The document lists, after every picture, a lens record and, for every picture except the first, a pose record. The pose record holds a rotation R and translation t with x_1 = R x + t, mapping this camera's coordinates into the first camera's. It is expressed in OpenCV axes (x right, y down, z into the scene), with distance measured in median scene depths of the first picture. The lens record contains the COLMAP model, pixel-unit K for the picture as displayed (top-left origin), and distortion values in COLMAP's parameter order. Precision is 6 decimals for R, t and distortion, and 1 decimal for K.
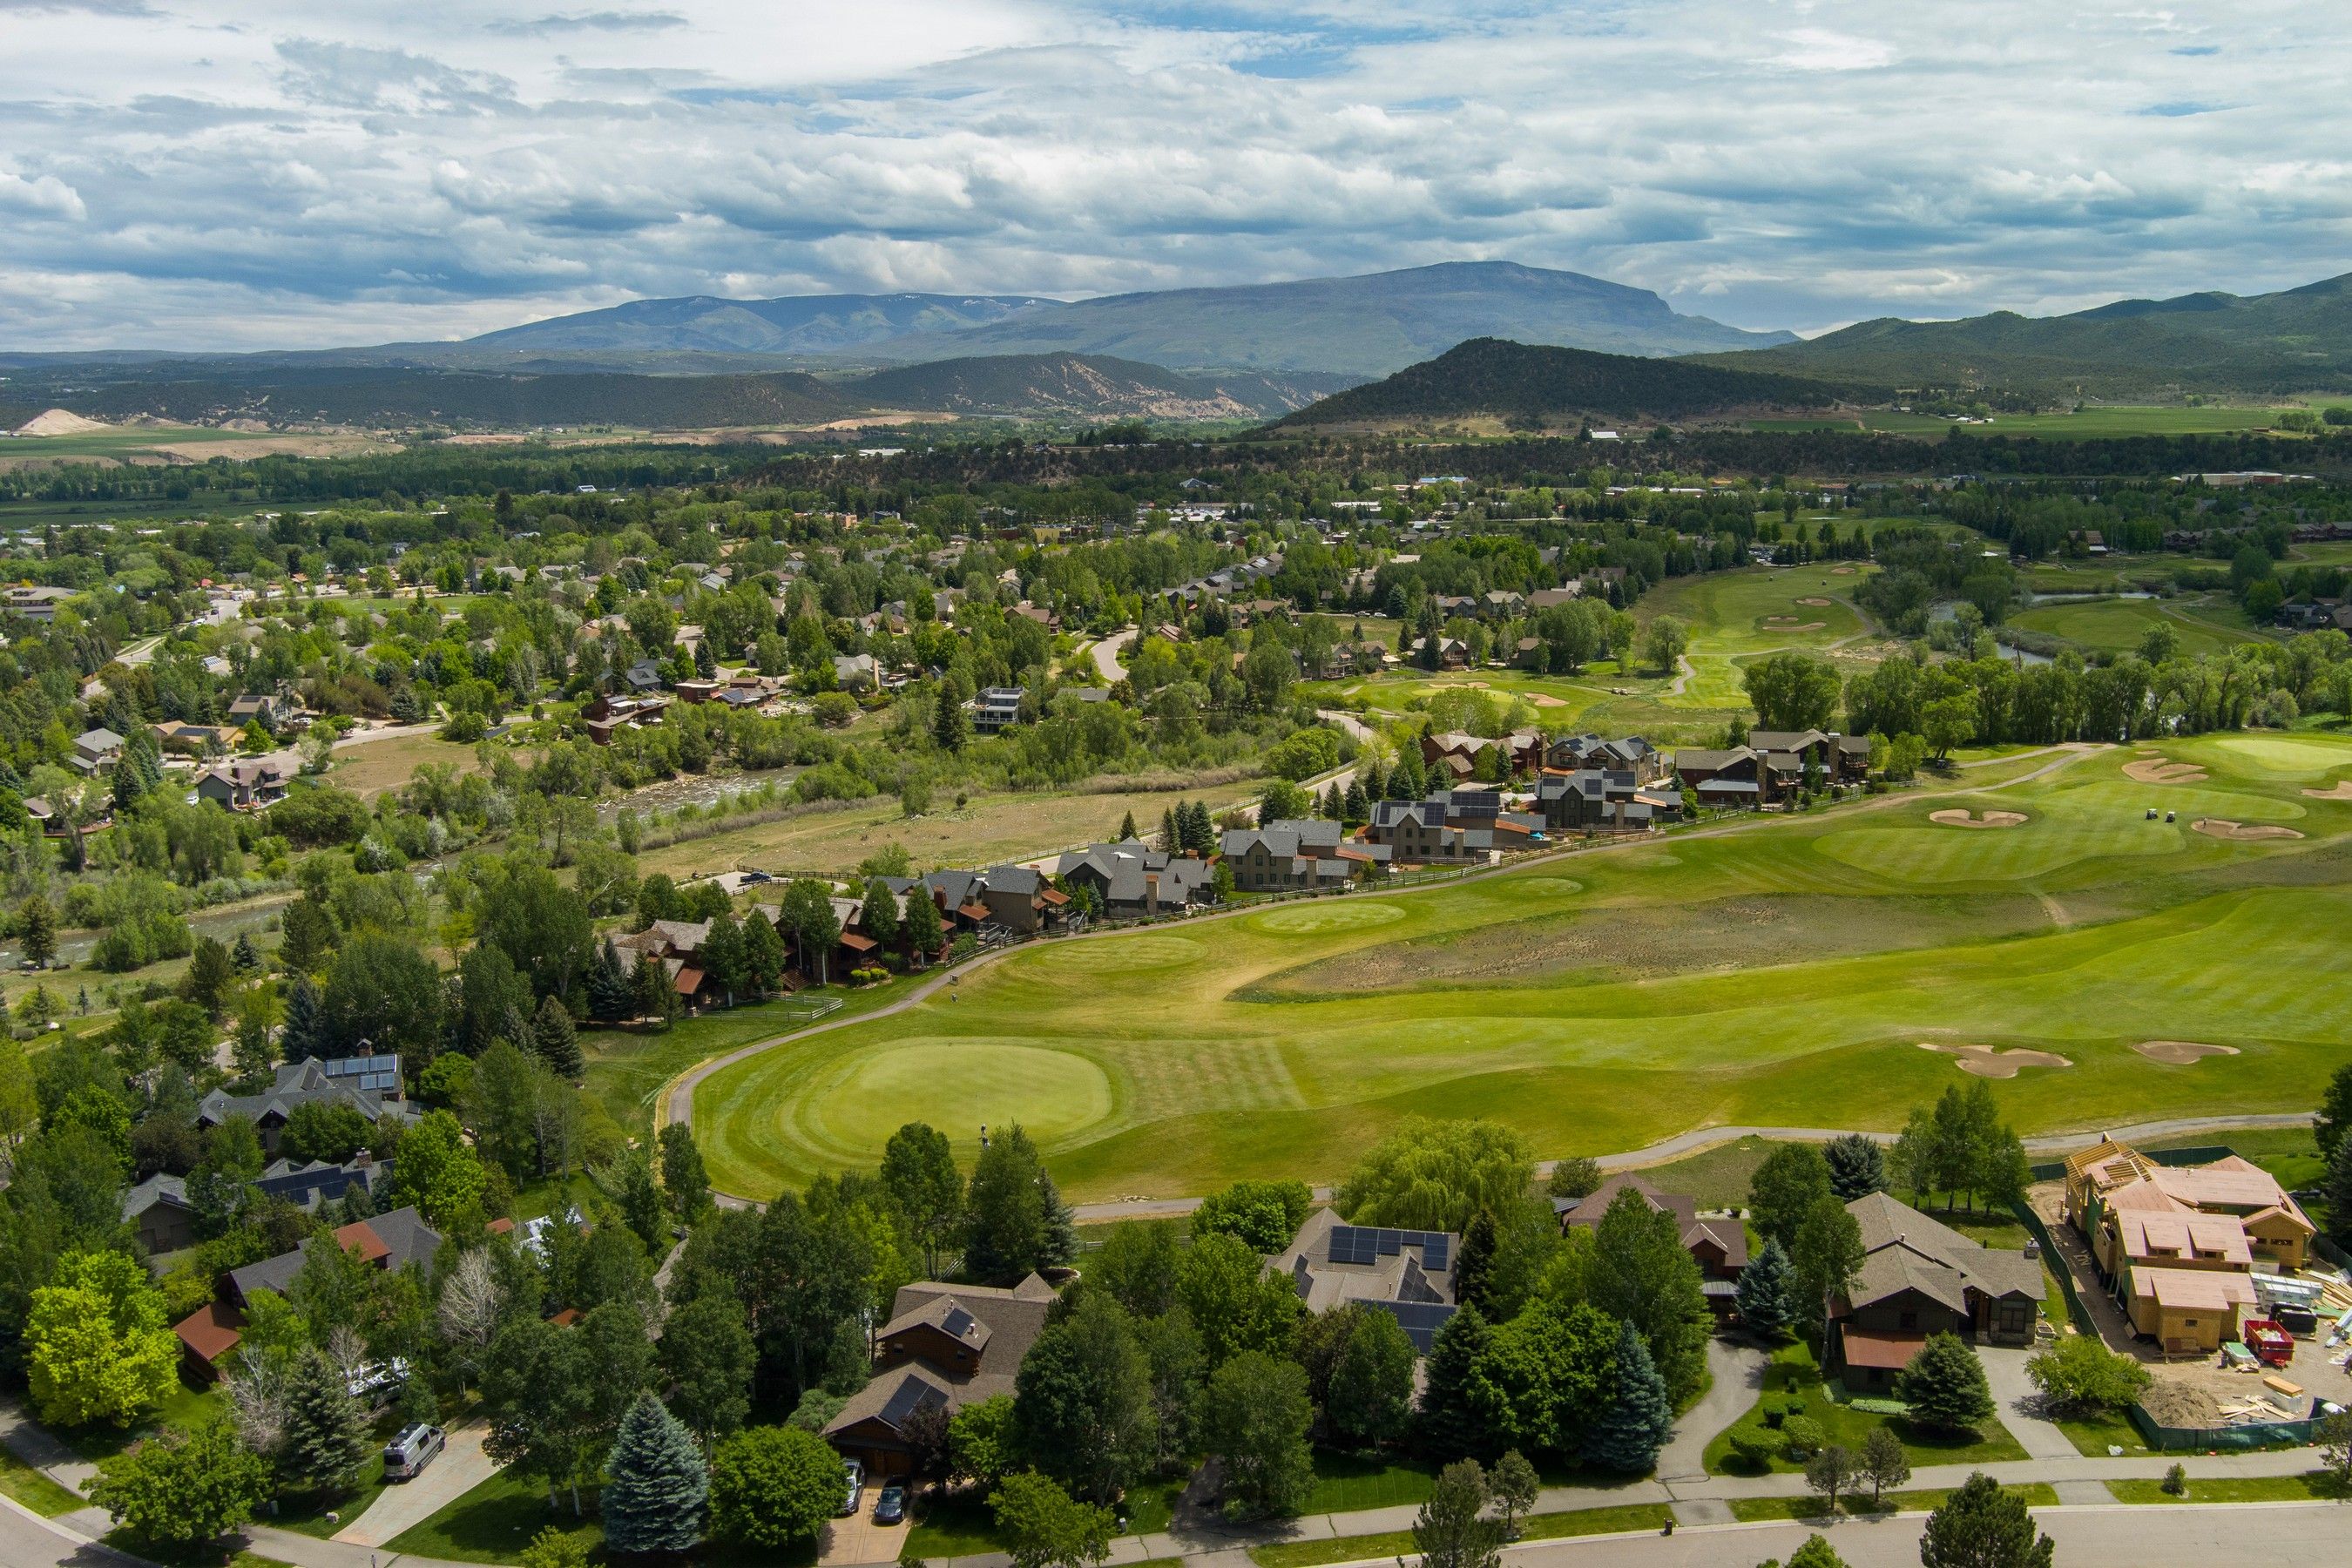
lens RADIAL K [[1461.2, 0, 1210.8], [0, 1461.2, 787.4], [0, 0, 1]] dist [-0.026563, 0.002863]
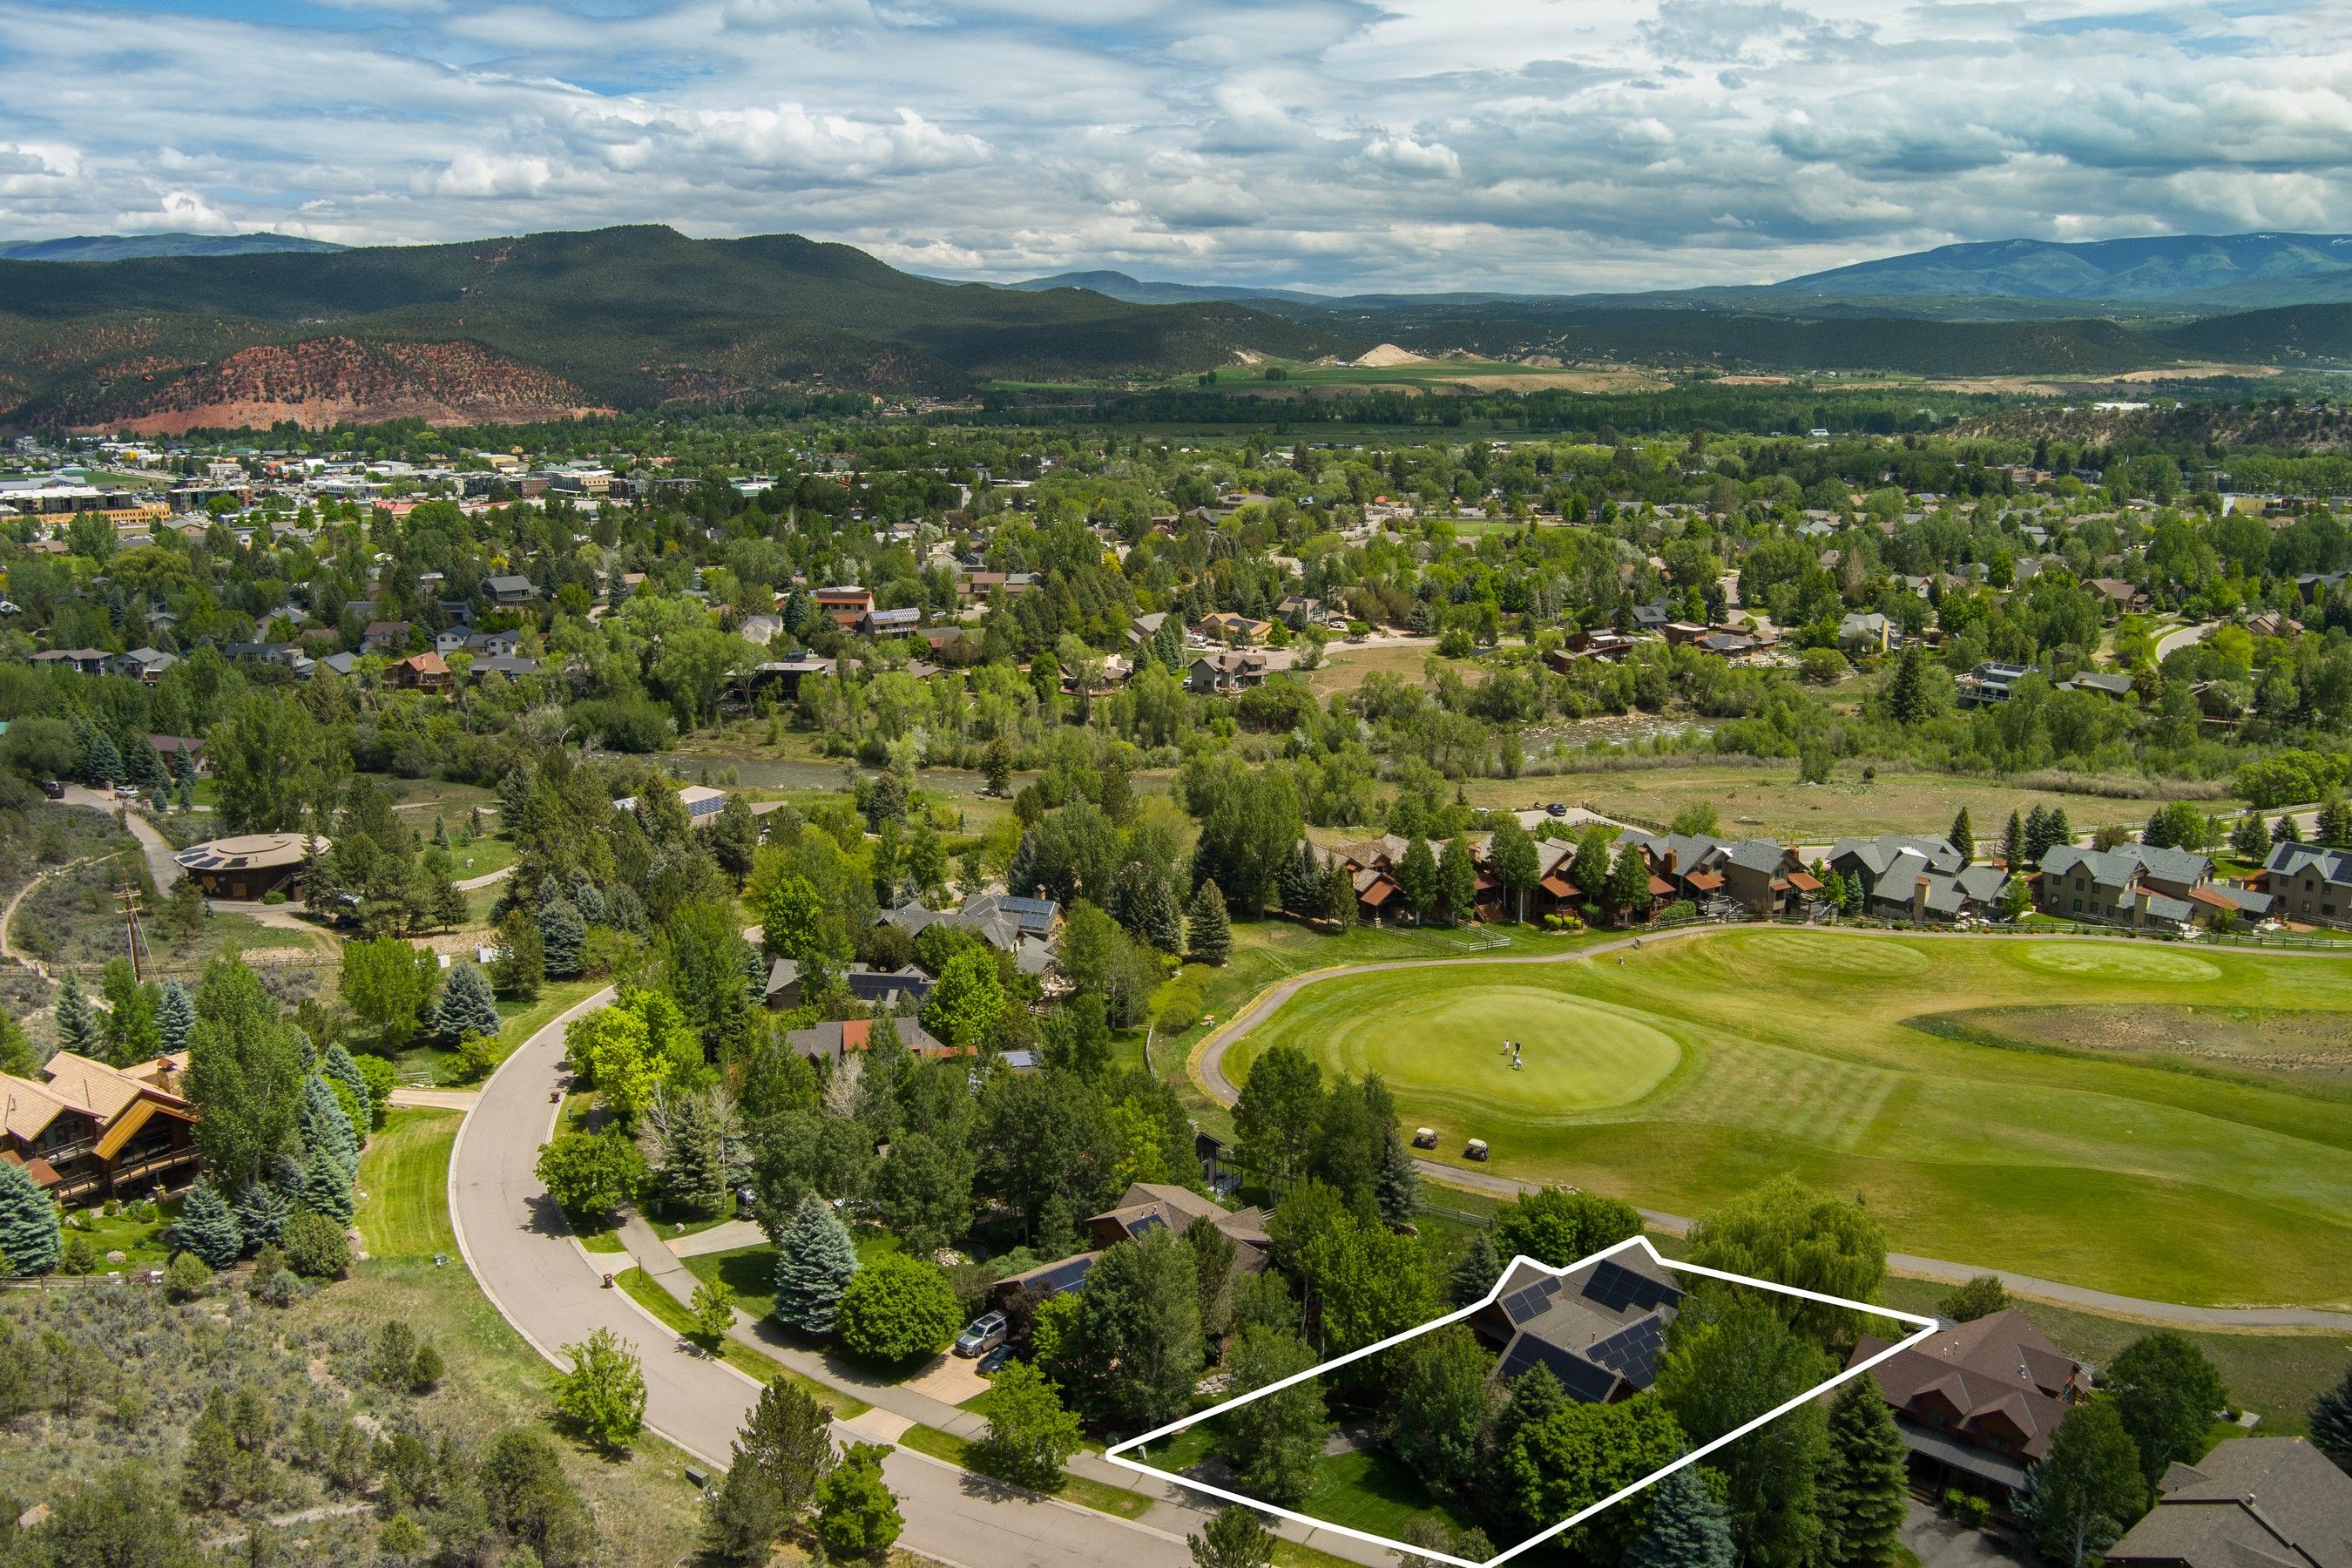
lens RADIAL K [[1461.2, 0, 1210.8], [0, 1461.2, 787.4], [0, 0, 1]] dist [-0.026563, 0.002863]
pose [[0.866834, 0.151173, -0.475127, -0.284040], [-0.133652, 0.988505, 0.070679, 0.024766], [0.480350, 0.002235, 0.877074, -0.093259]]
